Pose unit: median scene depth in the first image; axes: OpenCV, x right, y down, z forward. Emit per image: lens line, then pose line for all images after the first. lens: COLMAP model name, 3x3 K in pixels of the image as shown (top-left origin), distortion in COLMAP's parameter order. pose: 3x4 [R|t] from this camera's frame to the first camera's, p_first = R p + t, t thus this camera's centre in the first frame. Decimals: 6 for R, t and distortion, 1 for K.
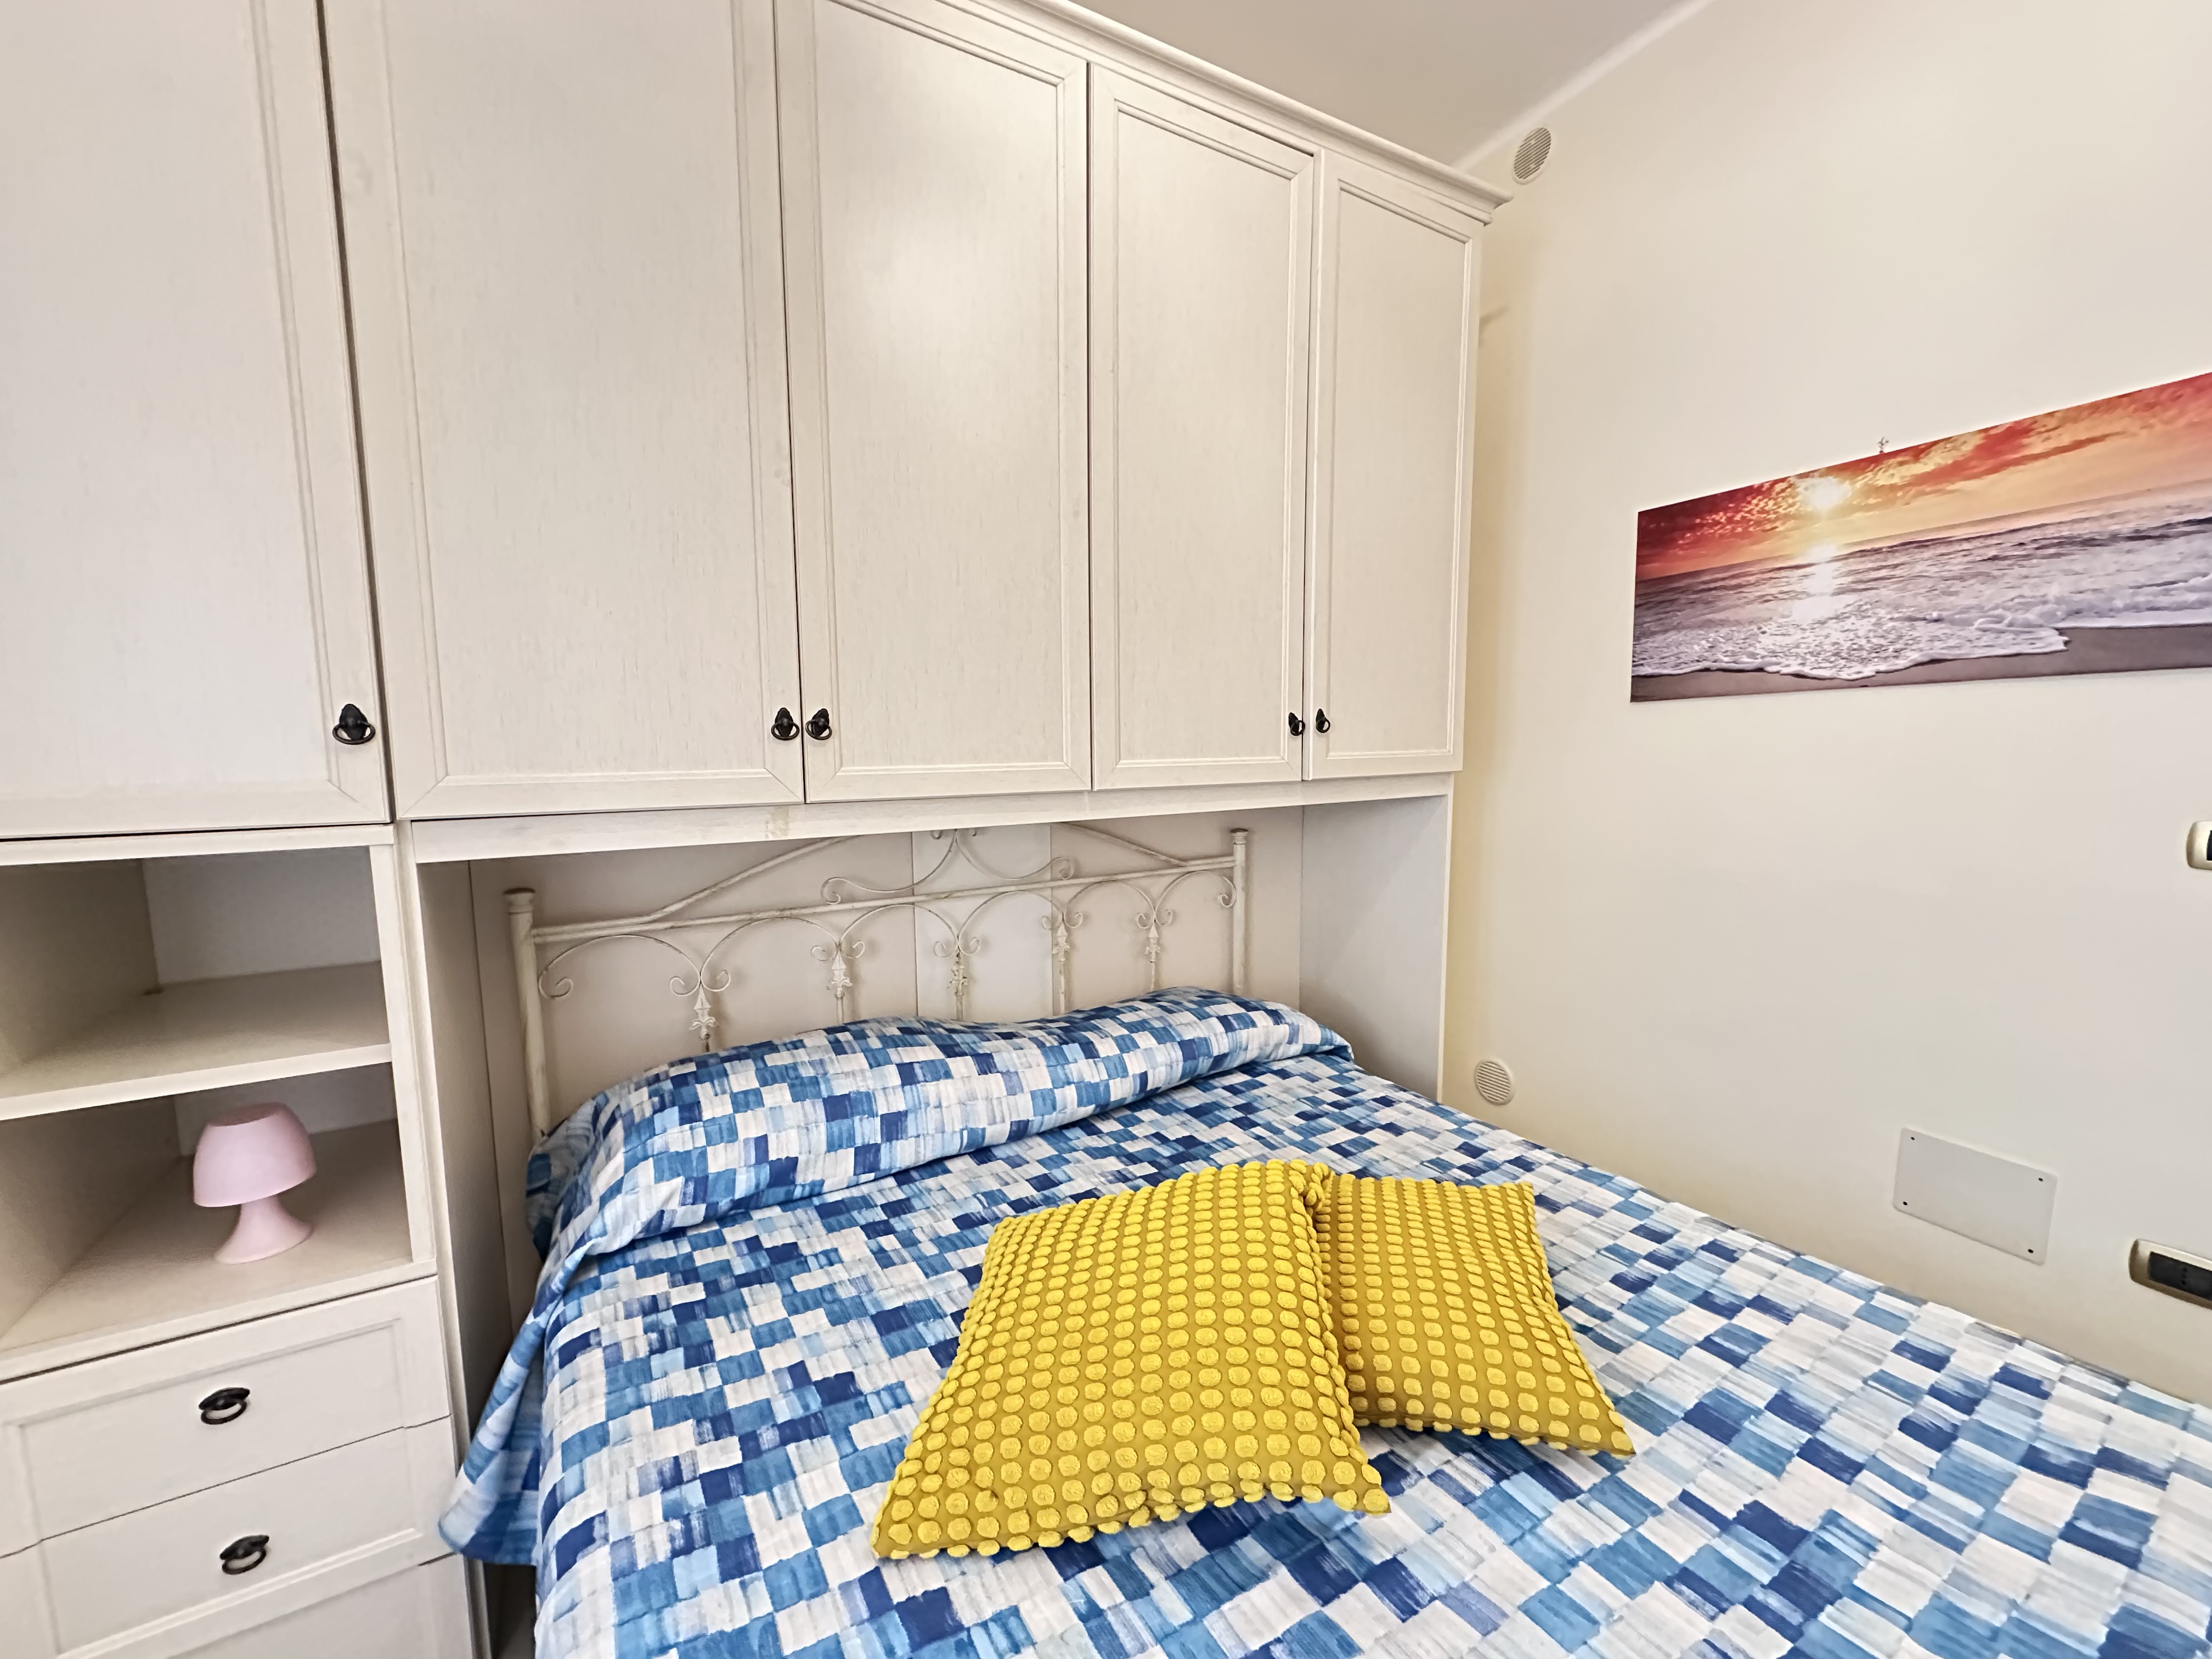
lens RADIAL K [[880.2, 0, 1106.0], [0, 880.2, 829.5], [0, 0, 1]] dist [-0.001615, 0.000569]
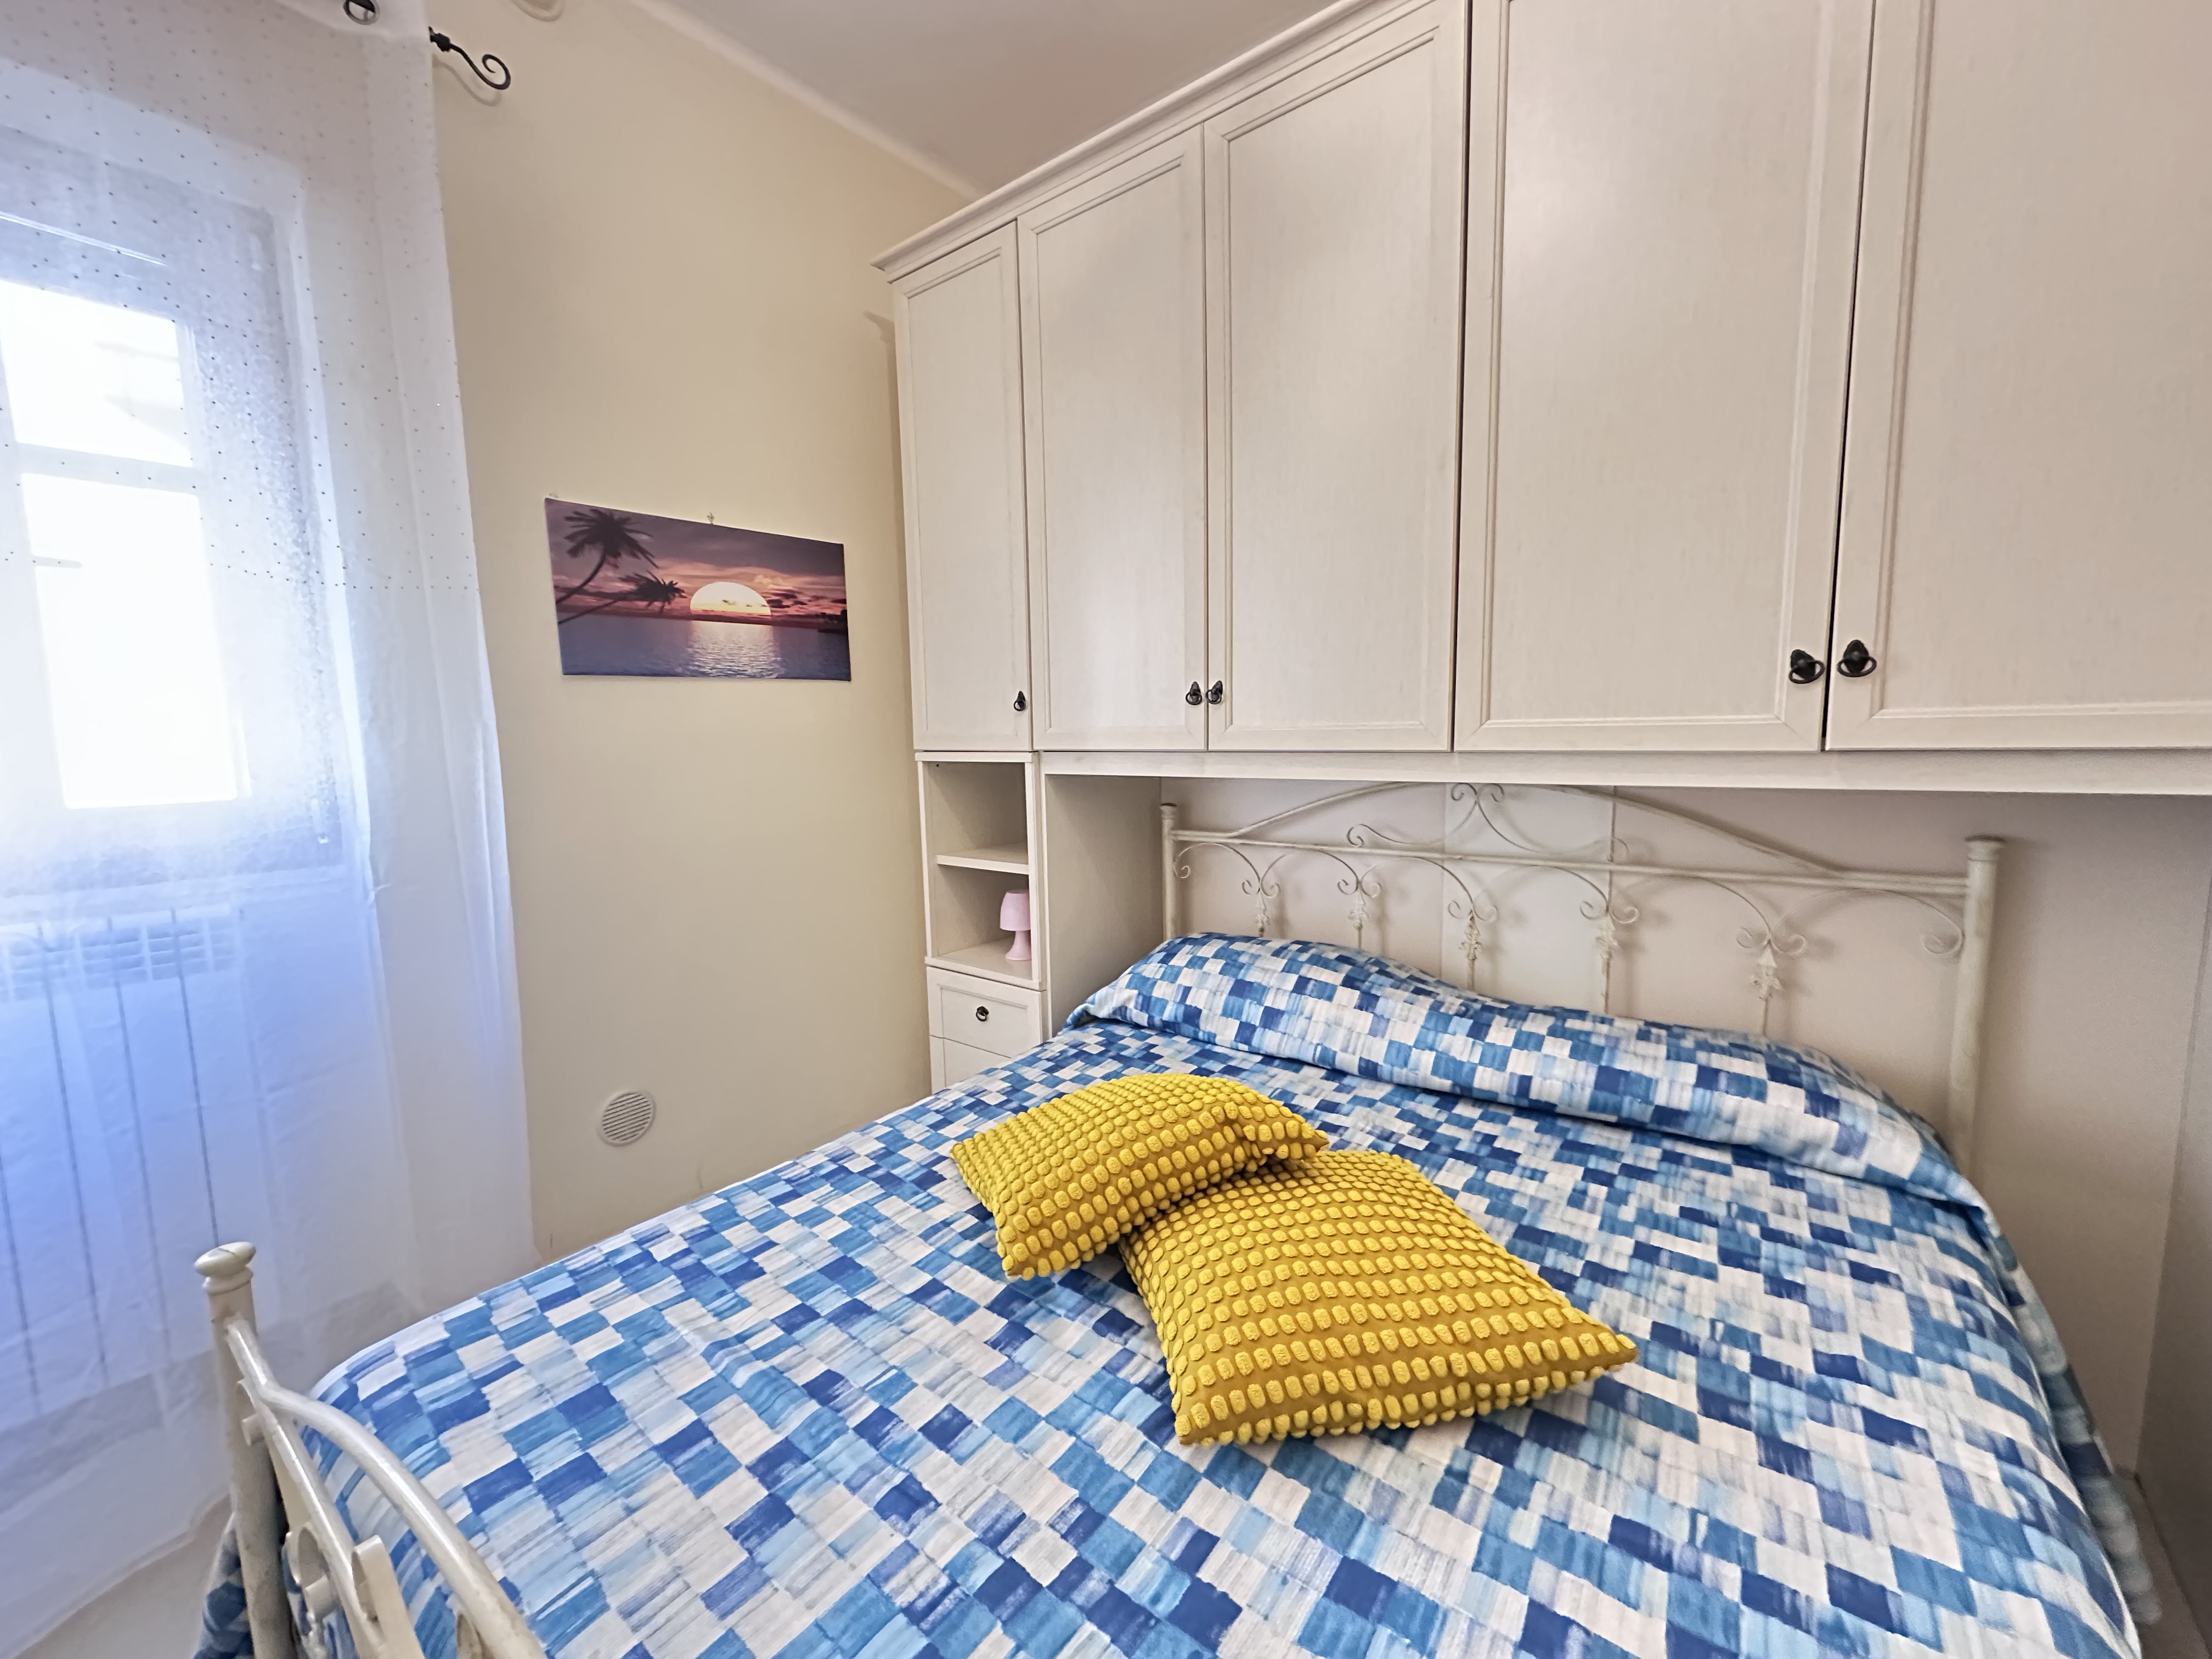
lens RADIAL K [[880.2, 0, 1106.0], [0, 880.2, 829.5], [0, 0, 1]] dist [-0.001615, 0.000569]
pose [[0.370734, 0.107813, -0.922460, 0.735085], [-0.083607, 0.993081, 0.082465, -0.007316], [0.924968, 0.046552, 0.377183, 0.290049]]
